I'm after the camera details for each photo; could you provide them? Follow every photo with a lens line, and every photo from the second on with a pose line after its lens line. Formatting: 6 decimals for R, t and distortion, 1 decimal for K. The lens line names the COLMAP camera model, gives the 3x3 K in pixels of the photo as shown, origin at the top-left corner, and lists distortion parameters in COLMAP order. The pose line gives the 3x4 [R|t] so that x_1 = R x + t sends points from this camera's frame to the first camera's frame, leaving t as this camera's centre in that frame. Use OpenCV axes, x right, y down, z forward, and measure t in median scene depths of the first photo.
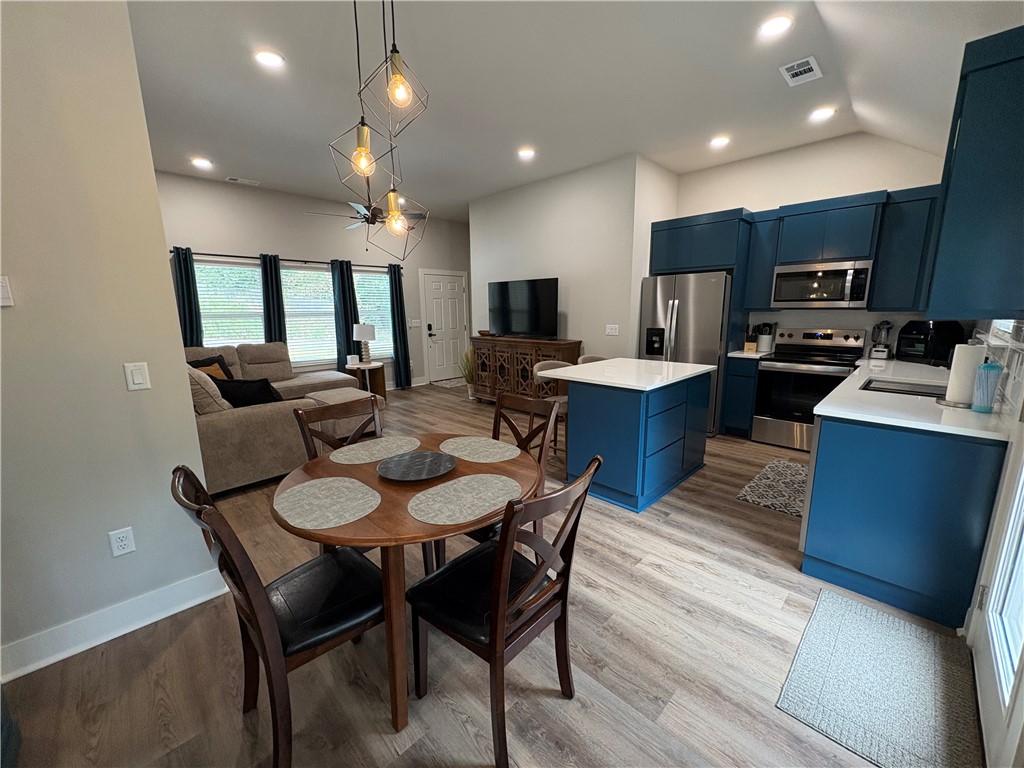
lens RADIAL K [[407.7, 0, 511.2], [0, 407.7, 384.1], [0, 0, 1]] dist [-0.000527, 0.000329]
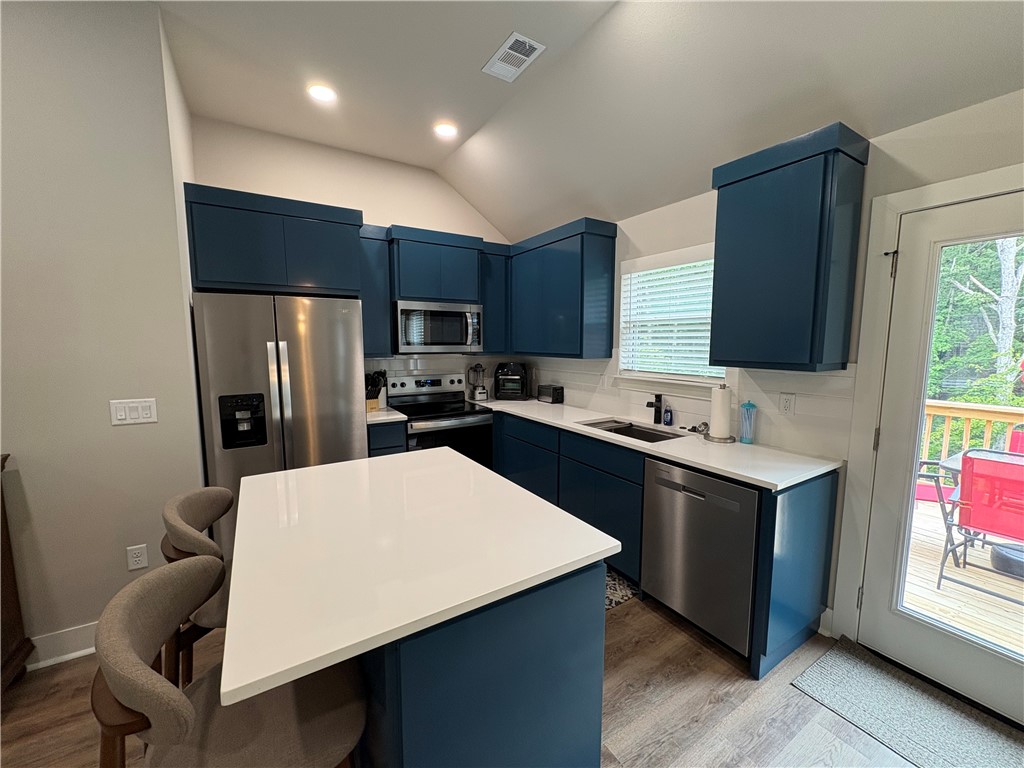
lens RADIAL K [[407.7, 0, 511.3], [0, 407.7, 384.1], [0, 0, 1]] dist [-0.000527, 0.000329]
pose [[0.223503, -0.093100, 0.970247, -0.067433], [0.176485, 0.982840, 0.053654, -0.125815], [-0.958592, 0.159243, 0.236099, 0.590218]]
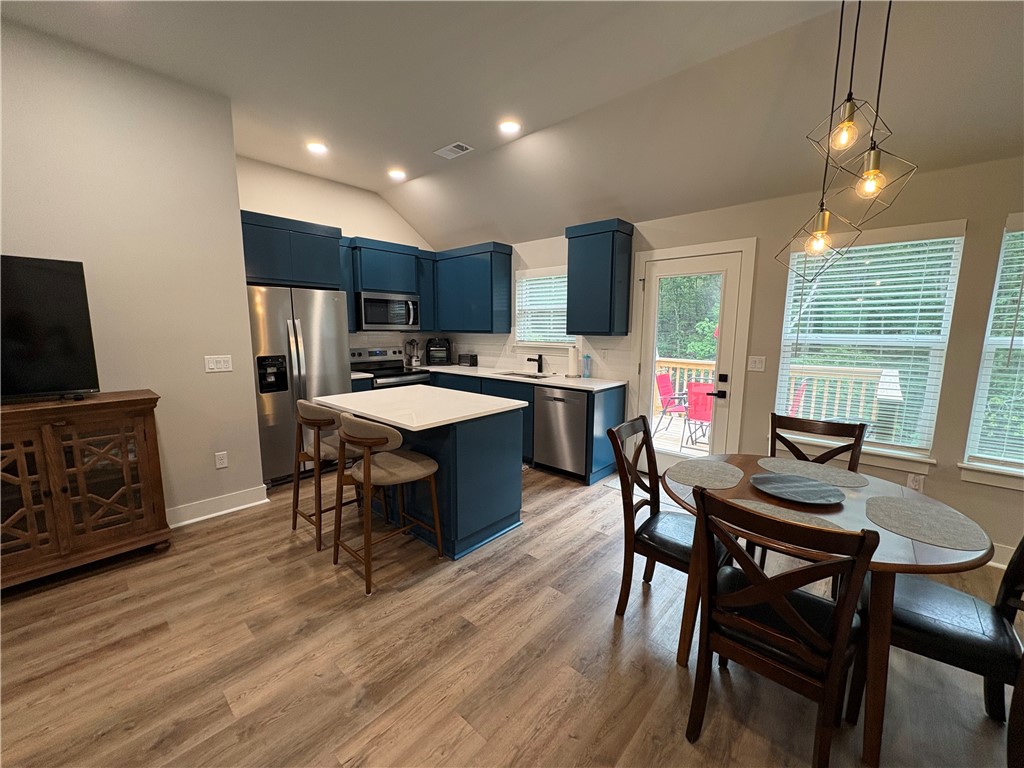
lens RADIAL K [[407.7, 0, 511.3], [0, 407.7, 384.2], [0, 0, 1]] dist [-0.000527, 0.000329]
pose [[-0.056428, -0.127884, 0.990183, -0.439282], [0.179306, 0.974340, 0.136056, -0.116784], [-0.982174, 0.185223, -0.032050, 0.642924]]
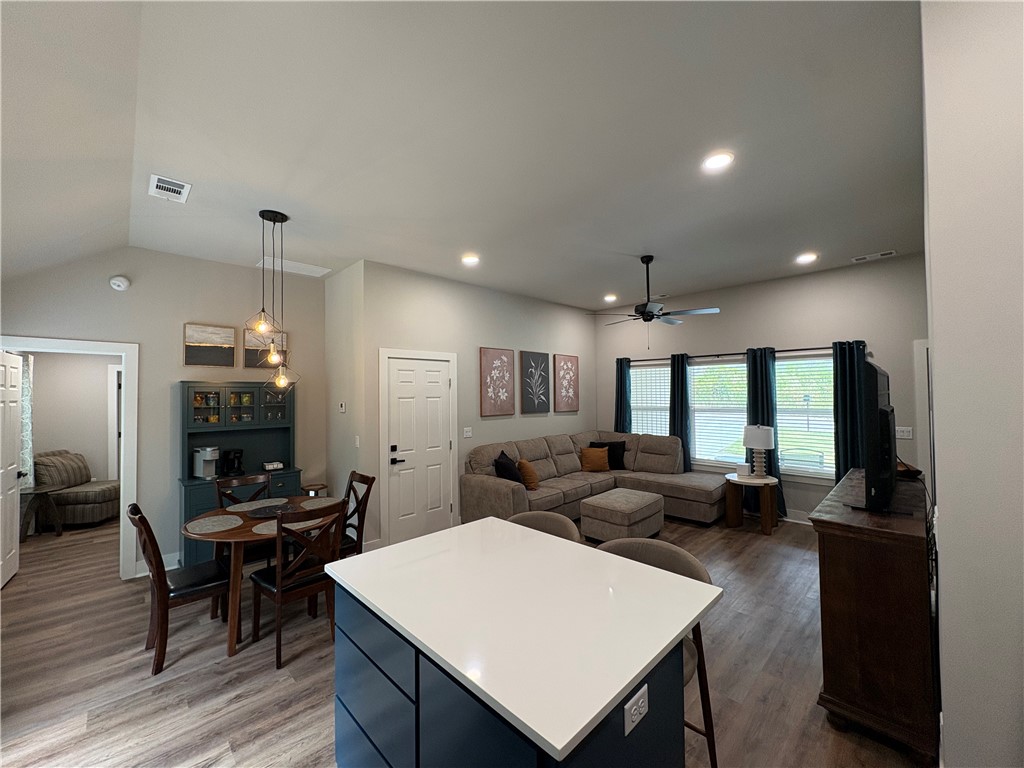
lens RADIAL K [[407.7, 0, 512.9], [0, 407.7, 386.0], [0, 0, 1]] dist [-0.000527, 0.000329]
pose [[-0.005826, -0.006326, -0.999963, 0.595152], [-0.172468, 0.985001, -0.005227, -0.196473], [0.984998, 0.172431, -0.006829, 0.753237]]
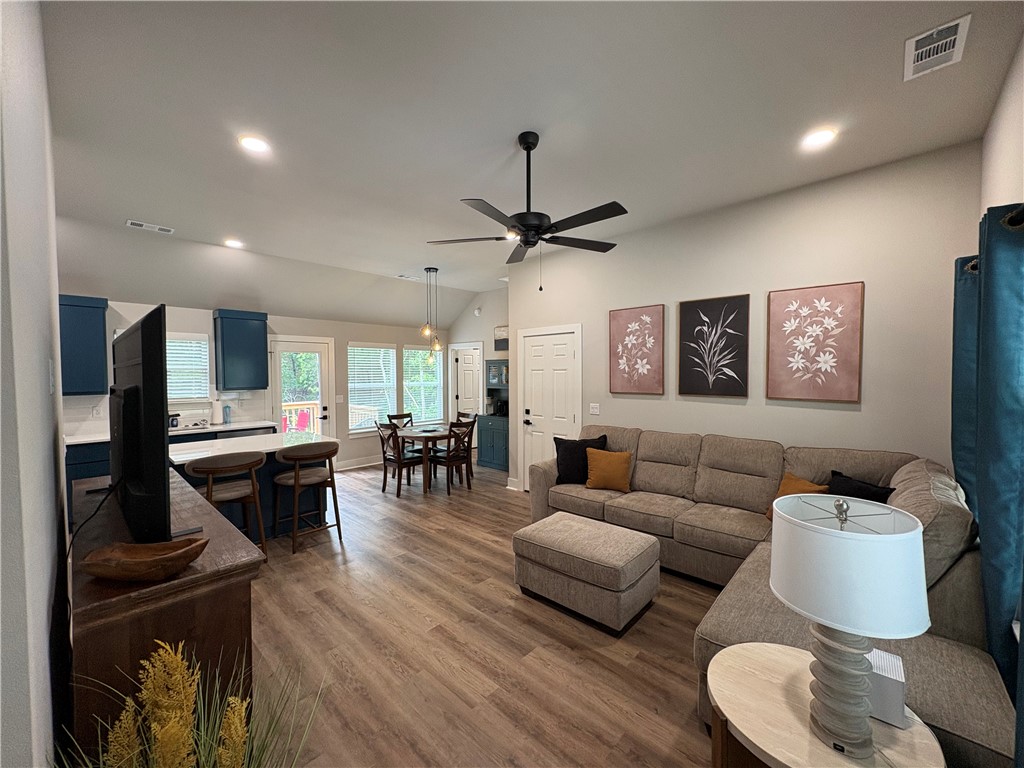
lens RADIAL K [[407.7, 0, 511.9], [0, 407.7, 385.0], [0, 0, 1]] dist [-0.000527, 0.000329]
pose [[-0.999241, 0.016605, -0.035234, -0.306870], [0.008699, 0.976867, 0.213673, -0.334778], [0.037967, 0.213204, -0.976270, 1.635123]]
